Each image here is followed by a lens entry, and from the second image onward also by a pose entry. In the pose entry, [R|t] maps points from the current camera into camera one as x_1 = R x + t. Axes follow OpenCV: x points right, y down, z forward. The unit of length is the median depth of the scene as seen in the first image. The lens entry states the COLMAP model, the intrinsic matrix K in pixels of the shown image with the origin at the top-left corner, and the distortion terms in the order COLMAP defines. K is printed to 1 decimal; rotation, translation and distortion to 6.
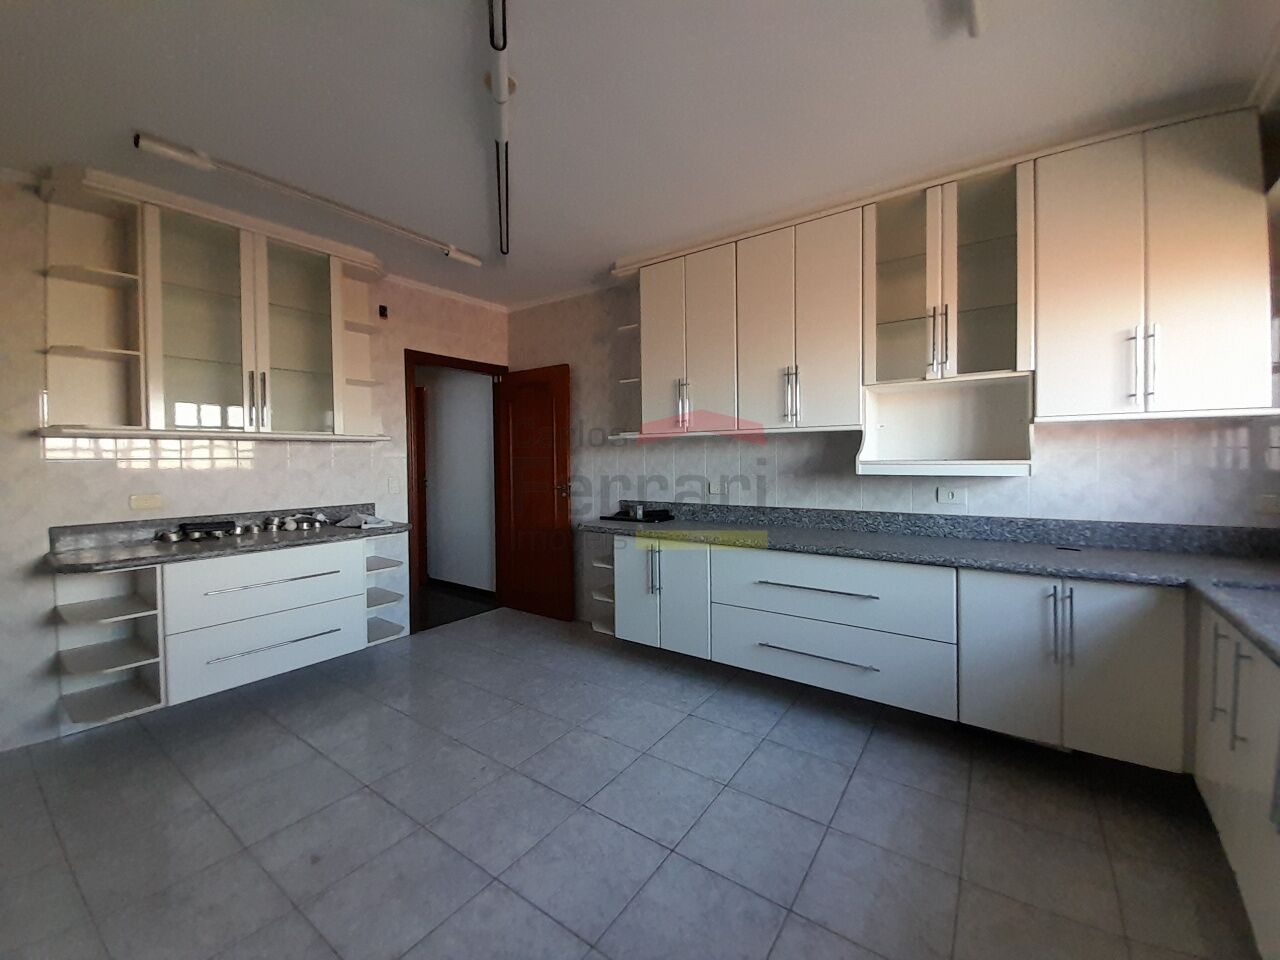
lens RADIAL K [[502.8, 0, 651.8], [0, 502.8, 465.7], [0, 0, 1]] dist [-0.000305, -0.000284]
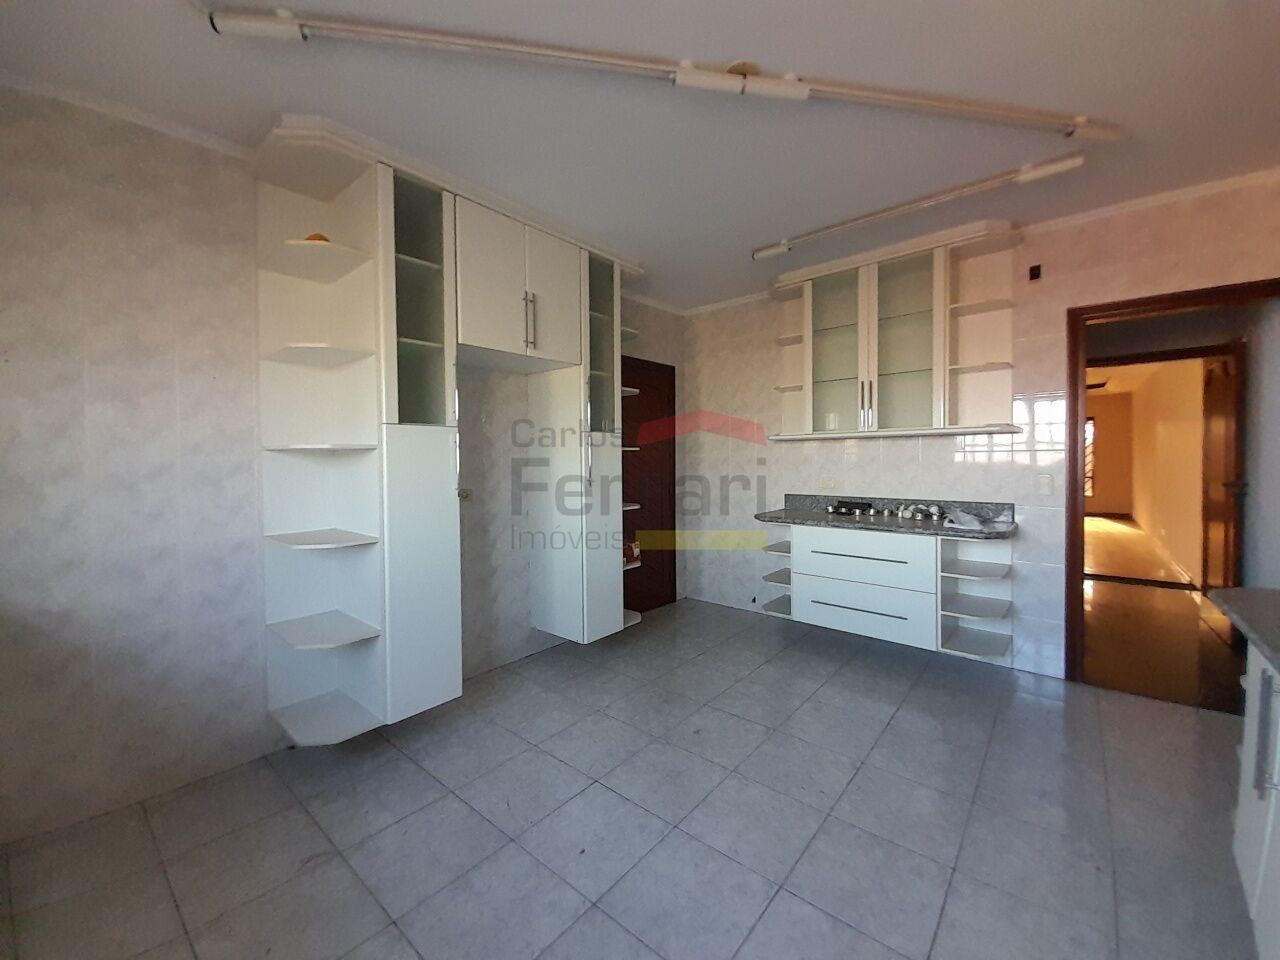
lens RADIAL K [[502.8, 0, 651.8], [0, 502.8, 465.7], [0, 0, 1]] dist [-0.000305, -0.000284]
pose [[-0.085349, 0.026266, -0.996005, 0.441497], [-0.005085, 0.999628, 0.026797, -0.012799], [0.996338, 0.007352, -0.085184, 0.568963]]
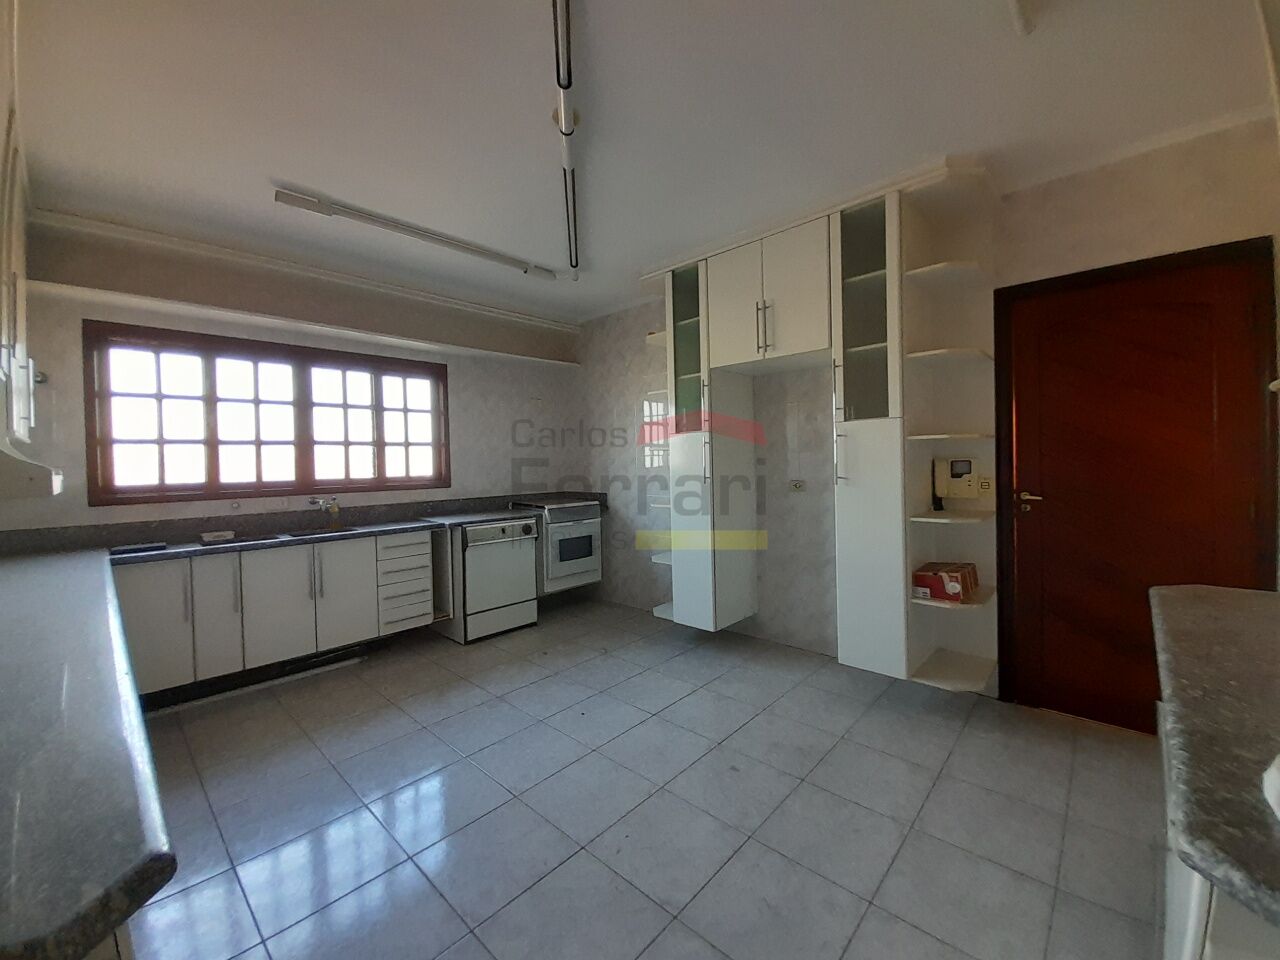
lens RADIAL K [[502.8, 0, 651.8], [0, 502.8, 465.7], [0, 0, 1]] dist [-0.000305, -0.000284]
pose [[-0.990027, 0.031015, 0.137422, -0.305464], [0.035029, 0.999024, 0.026891, -0.011778], [-0.136454, 0.031436, -0.990148, 1.234453]]
